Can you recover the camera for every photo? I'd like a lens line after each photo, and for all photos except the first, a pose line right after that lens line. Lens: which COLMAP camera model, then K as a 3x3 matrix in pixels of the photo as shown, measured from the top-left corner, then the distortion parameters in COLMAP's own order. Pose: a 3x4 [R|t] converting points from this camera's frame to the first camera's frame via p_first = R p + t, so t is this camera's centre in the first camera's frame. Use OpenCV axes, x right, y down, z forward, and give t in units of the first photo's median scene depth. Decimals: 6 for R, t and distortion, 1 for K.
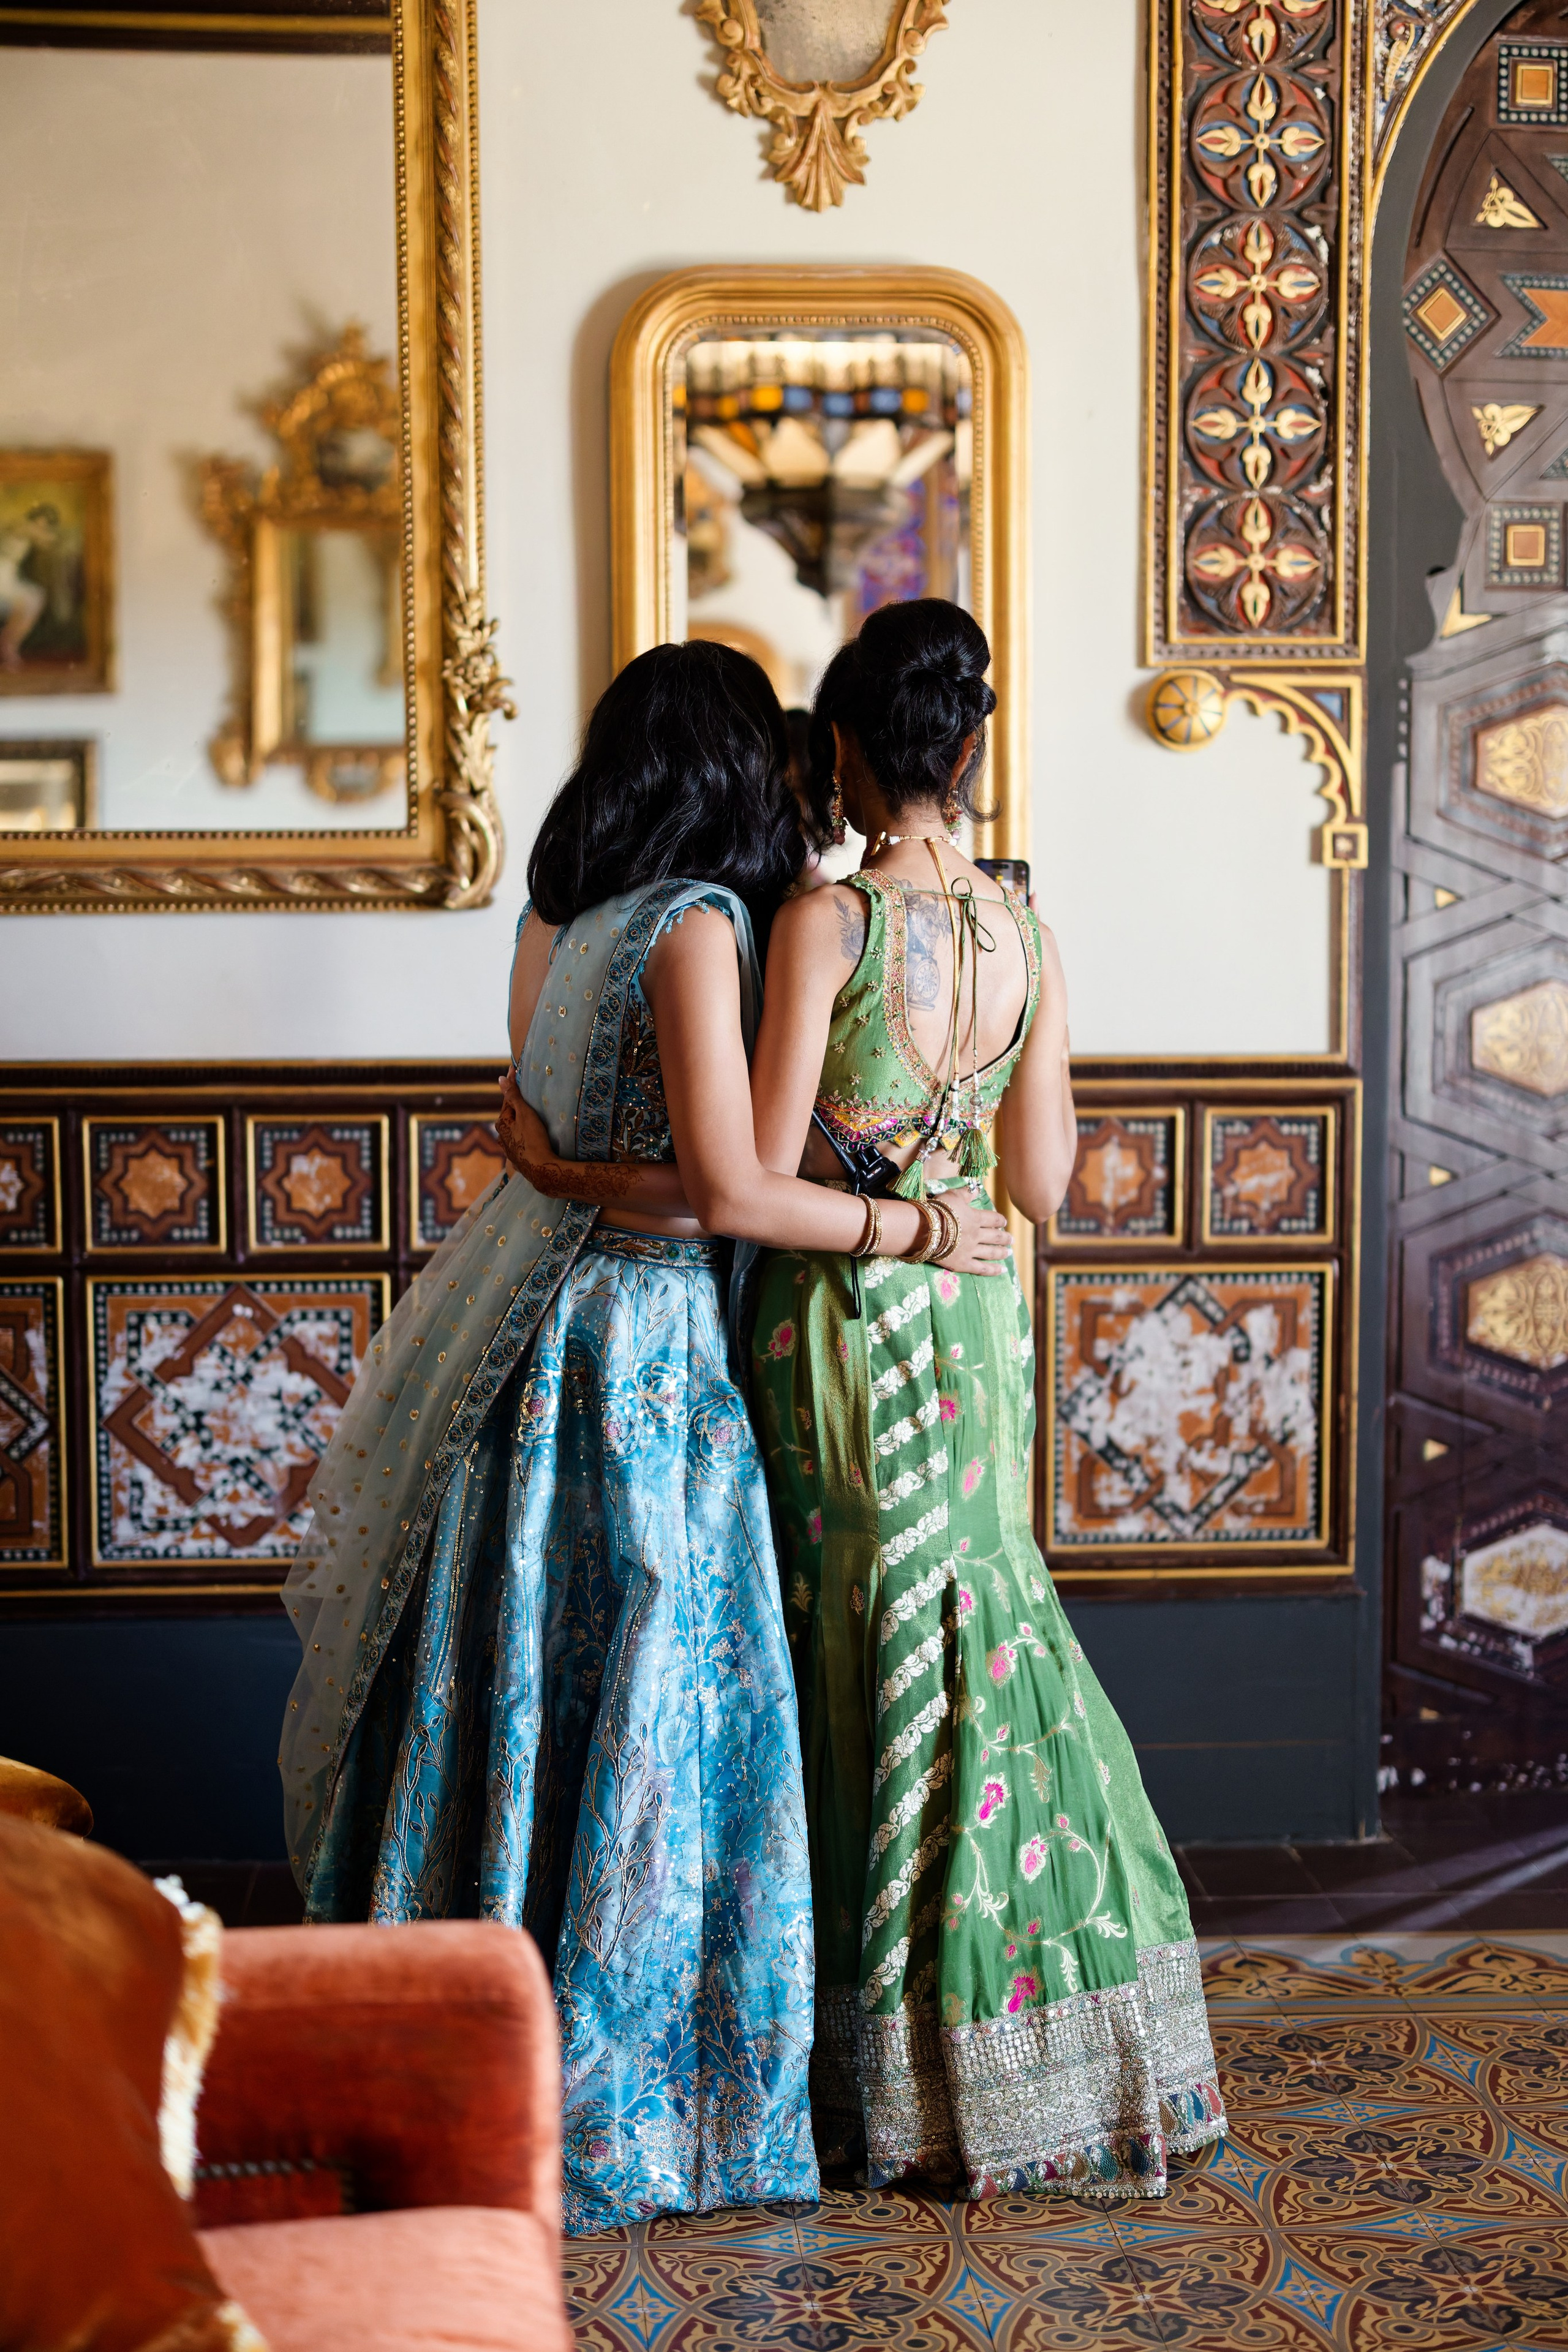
lens RADIAL K [[3575.7, 0, 720.7], [0, 3575.7, 1292.0], [0, 0, 1]] dist [0.036427, 0.000000]
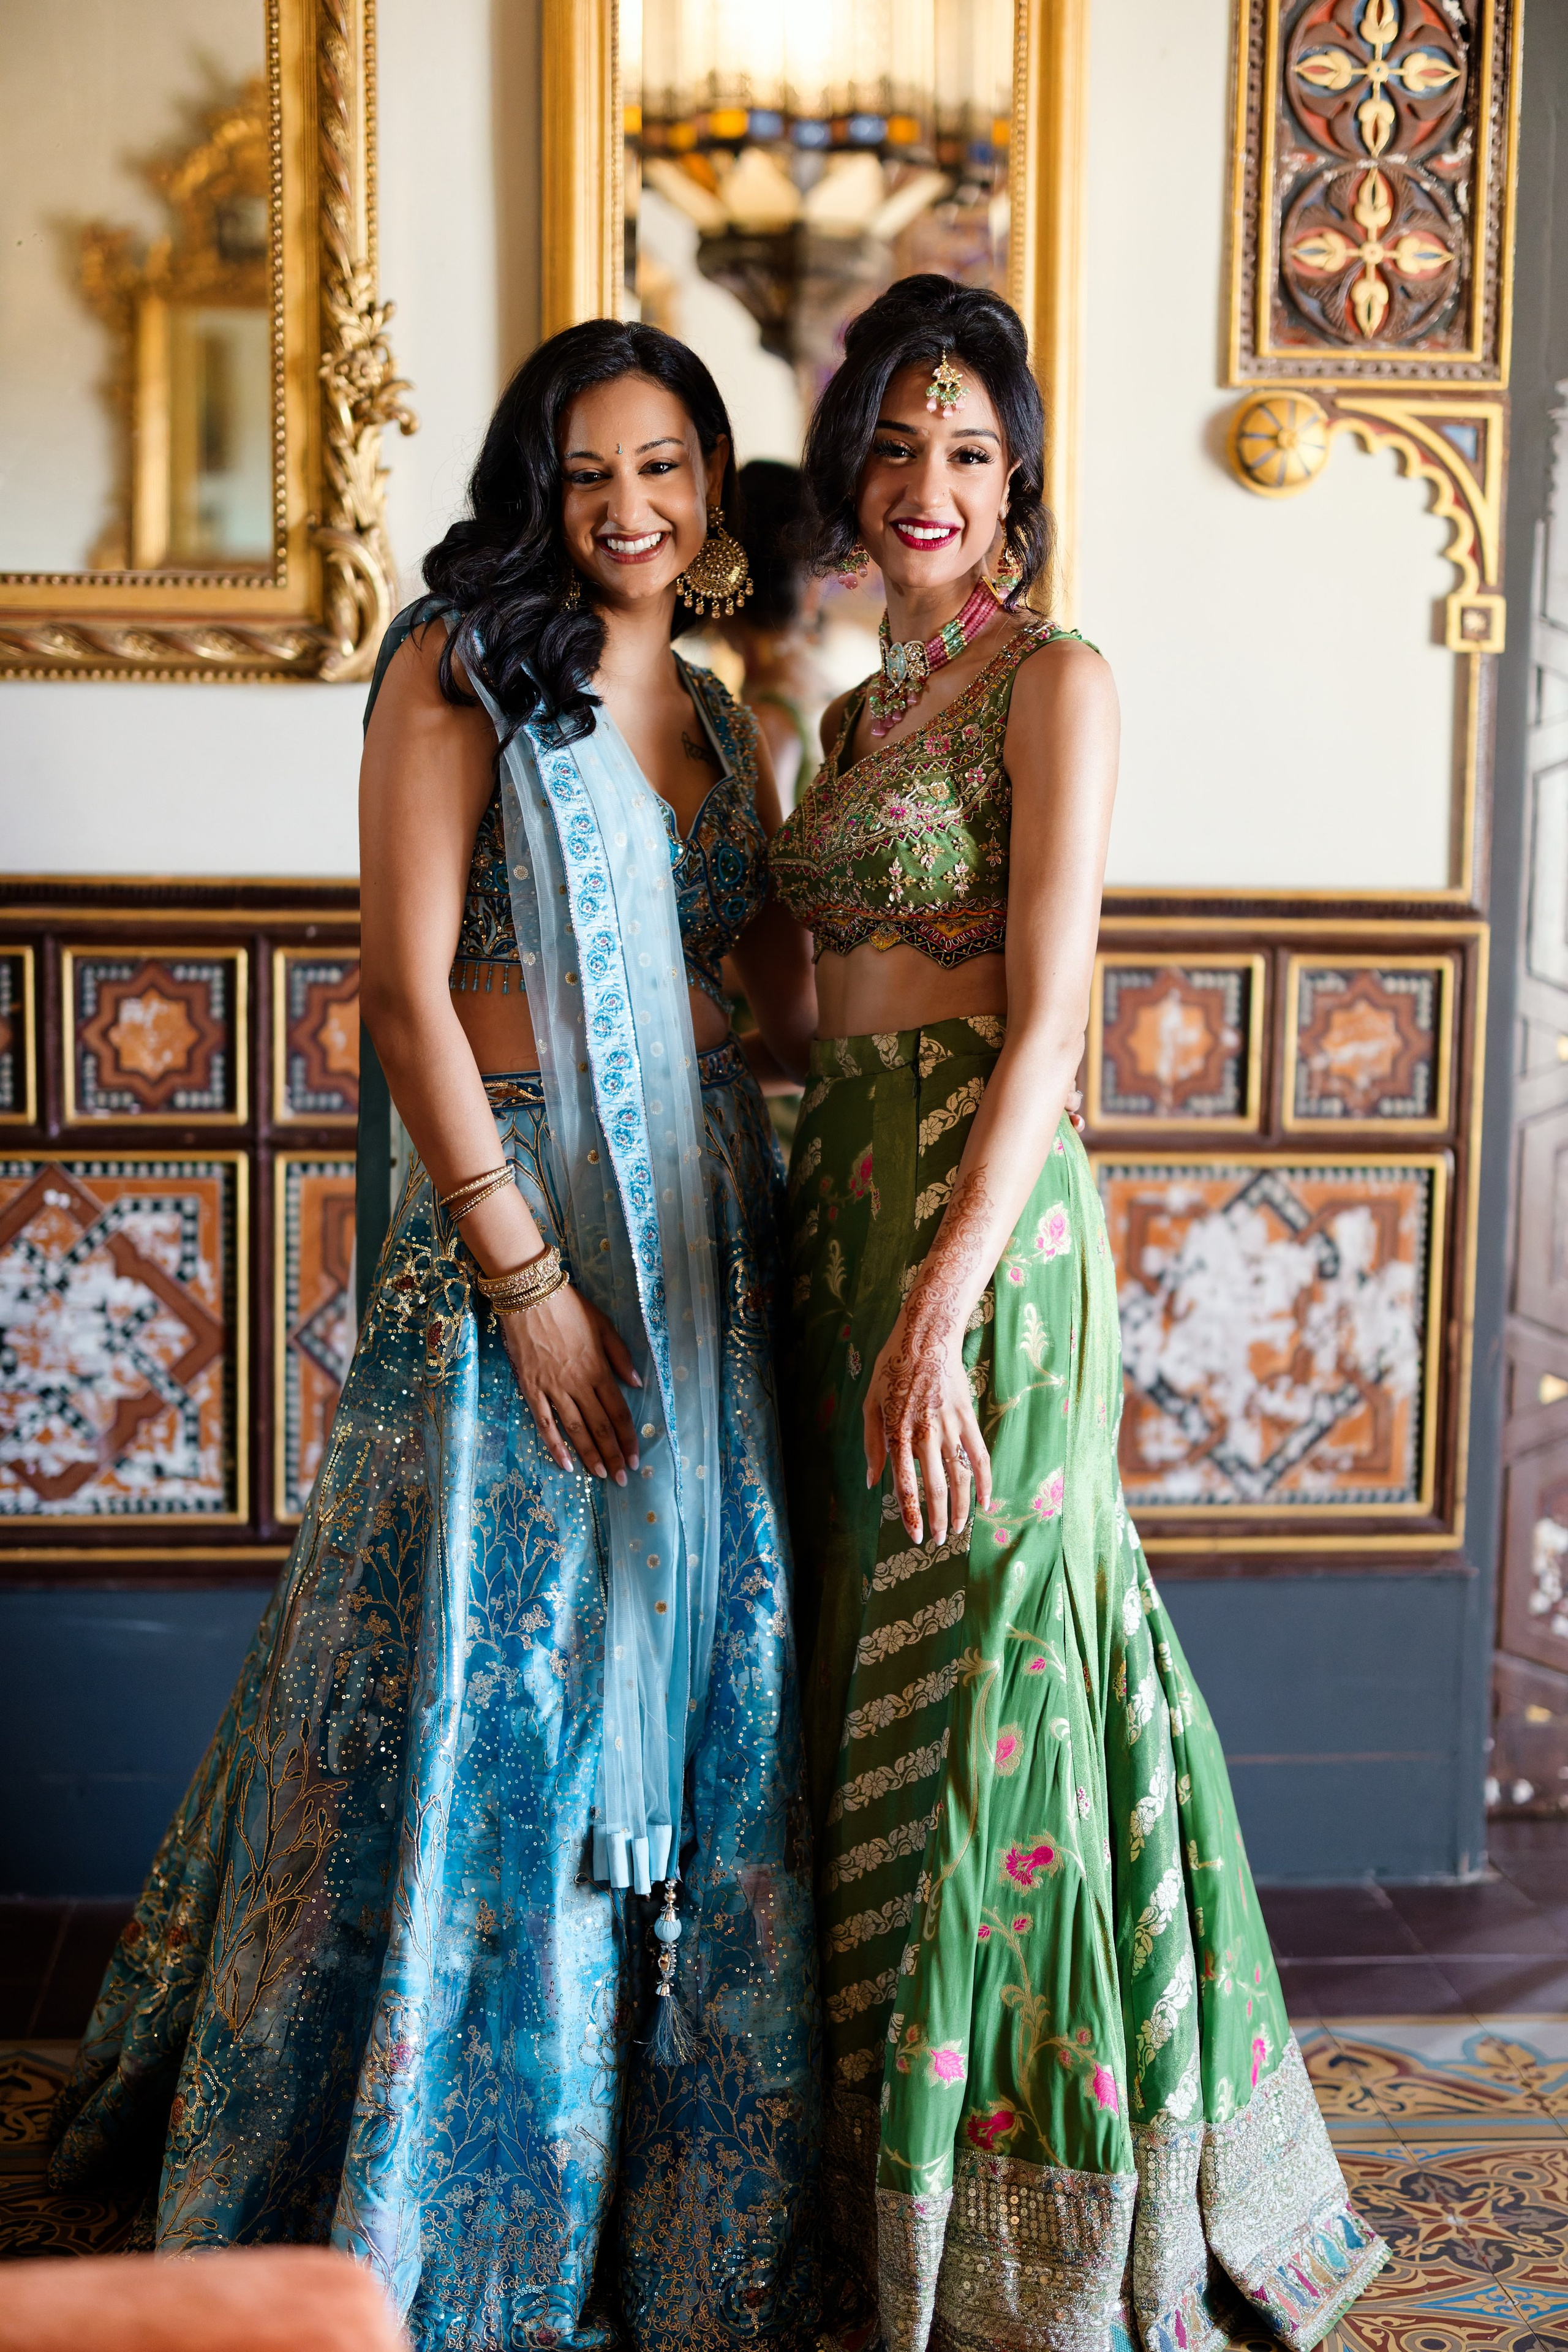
lens RADIAL K [[3575.7, 0, 754.9], [0, 3575.7, 1271.5], [0, 0, 1]] dist [0.036427, 0.000000]
pose [[0.999443, 0.012391, 0.030973, -0.005820], [-0.013285, 0.999497, 0.028814, -0.003339], [-0.030600, -0.029209, 0.999105, 0.216627]]
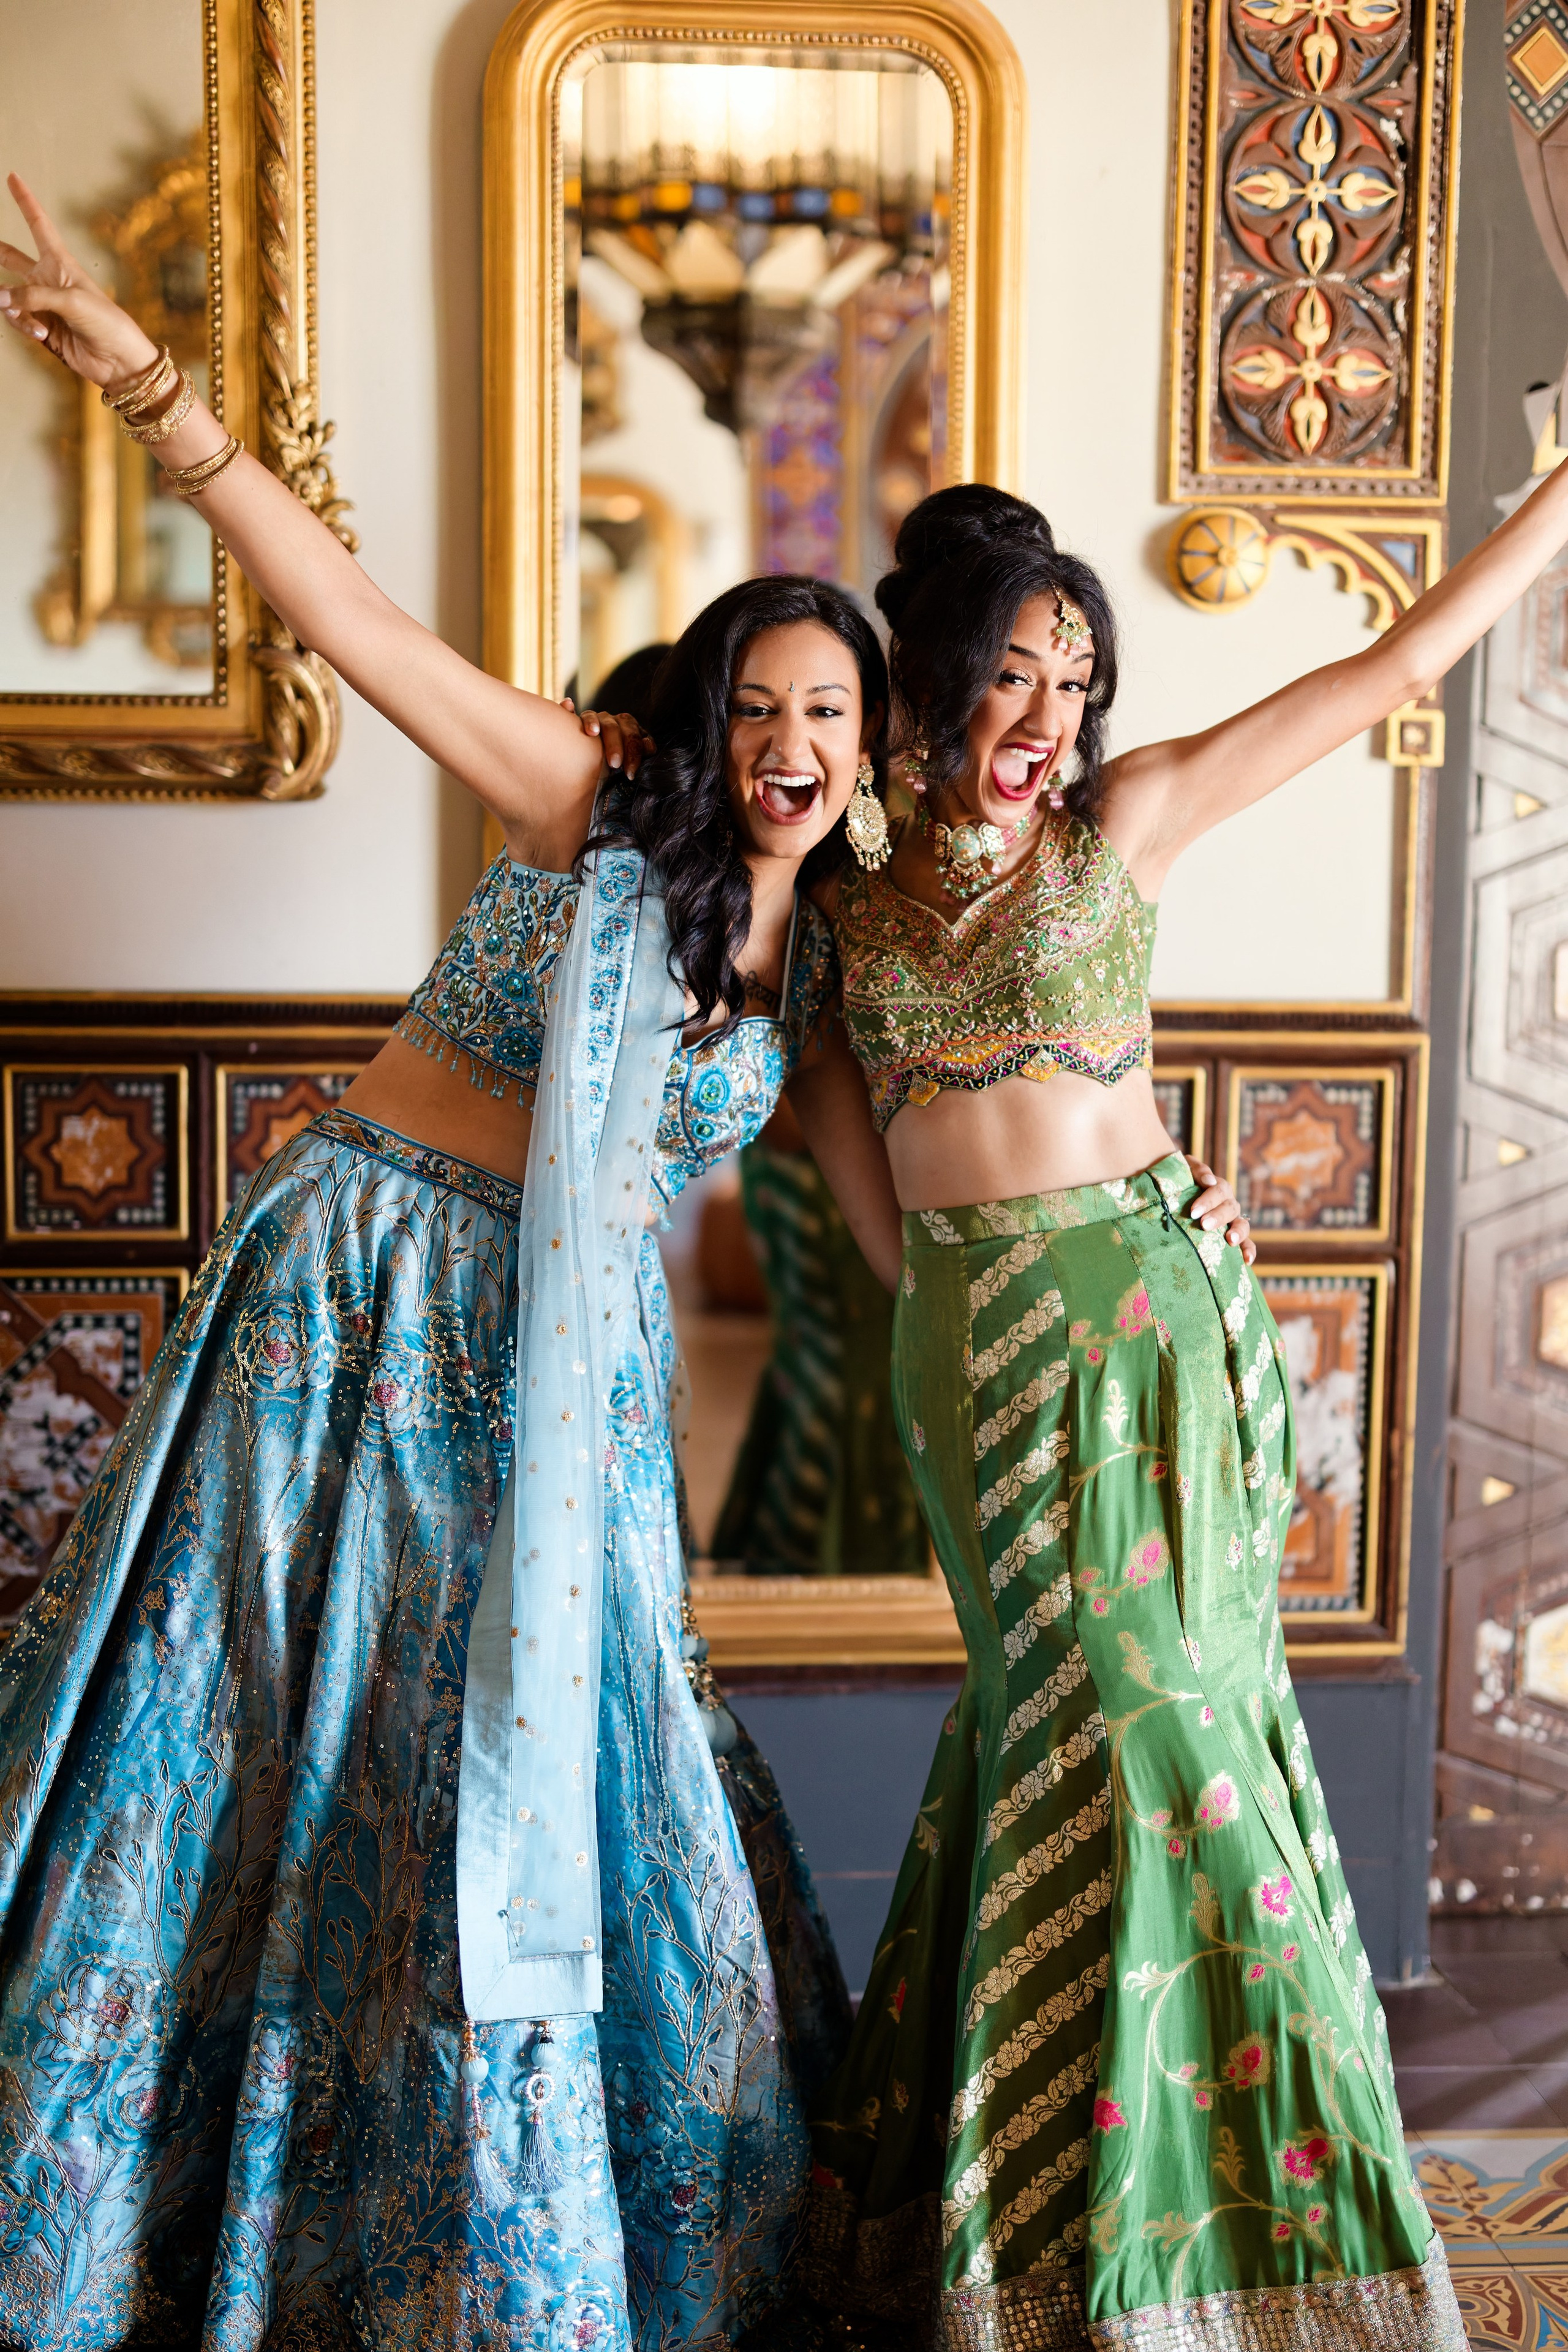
lens RADIAL K [[3575.7, 0, 747.4], [0, 3575.7, 1273.8], [0, 0, 1]] dist [0.036427, 0.000000]
pose [[0.999046, 0.010408, 0.042408, -0.004247], [-0.011577, 0.999557, 0.027410, -0.026730], [-0.042104, -0.027875, 0.998724, 0.217024]]
